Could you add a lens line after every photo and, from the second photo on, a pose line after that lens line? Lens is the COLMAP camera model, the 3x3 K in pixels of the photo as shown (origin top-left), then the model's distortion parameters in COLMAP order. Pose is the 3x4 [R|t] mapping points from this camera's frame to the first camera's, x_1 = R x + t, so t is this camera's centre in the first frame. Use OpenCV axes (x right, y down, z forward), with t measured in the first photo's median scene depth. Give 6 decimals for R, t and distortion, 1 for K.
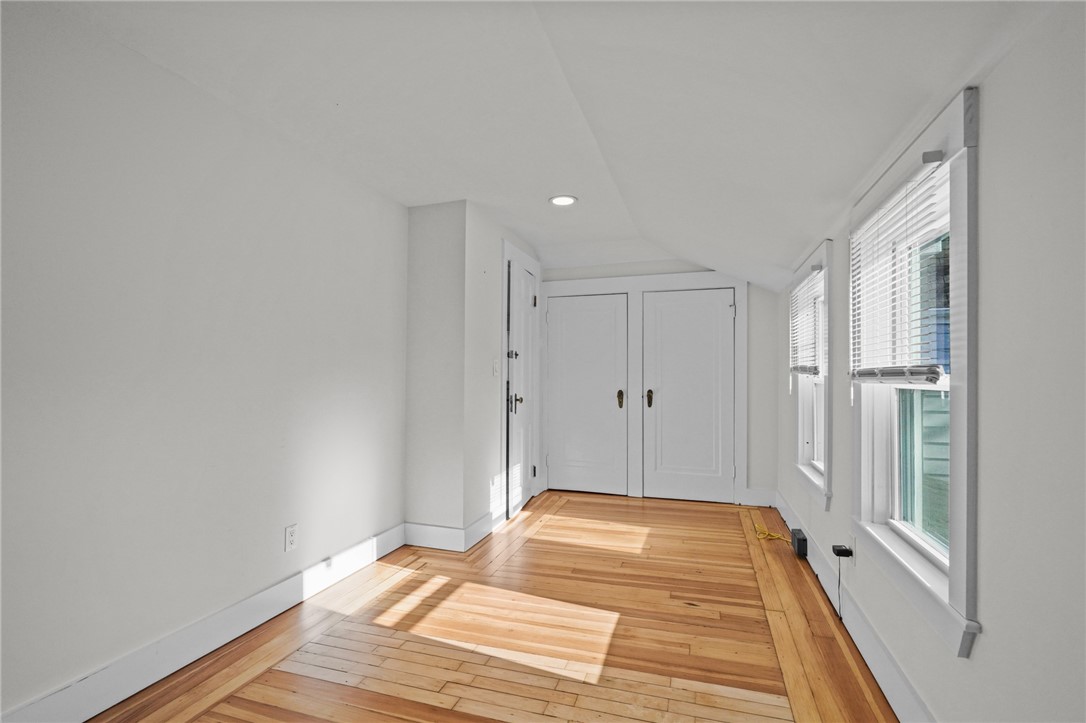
lens RADIAL K [[490.5, 0, 545.3], [0, 490.5, 364.9], [0, 0, 1]] dist [-0.003600, -0.000038]
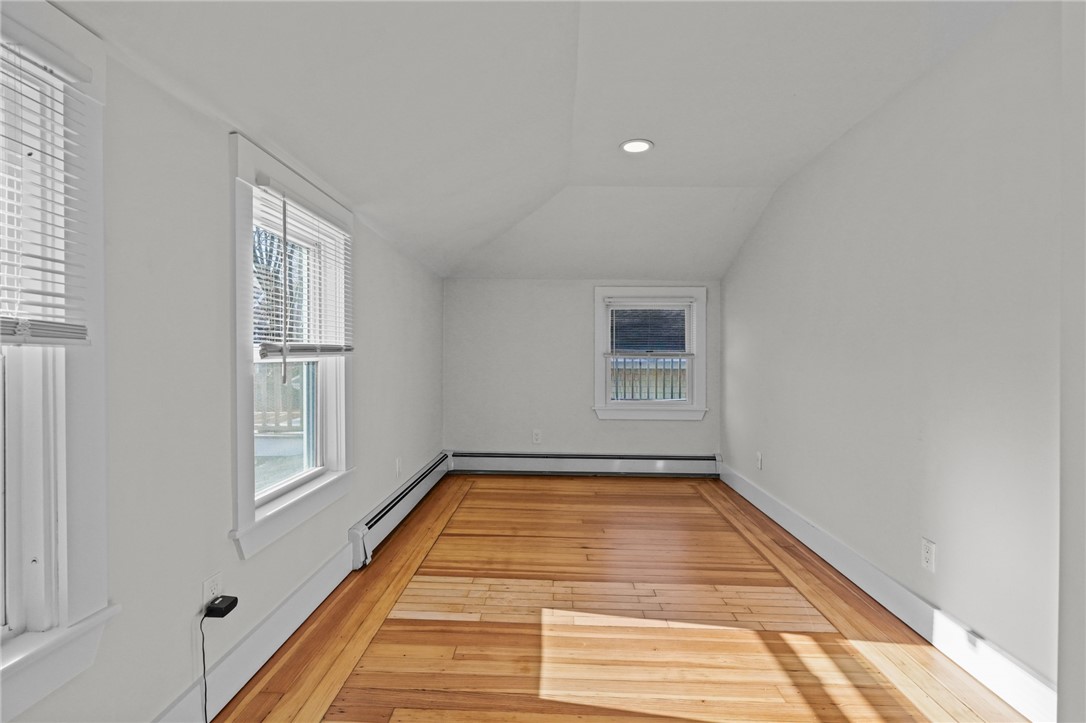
lens RADIAL K [[490.5, 0, 545.3], [0, 490.5, 364.9], [0, 0, 1]] dist [-0.003600, -0.000038]
pose [[-0.958321, -0.001579, -0.285689, 0.393324], [-0.001930, 0.999998, 0.000946, 0.043882], [0.285687, 0.001458, -0.958322, 1.915665]]
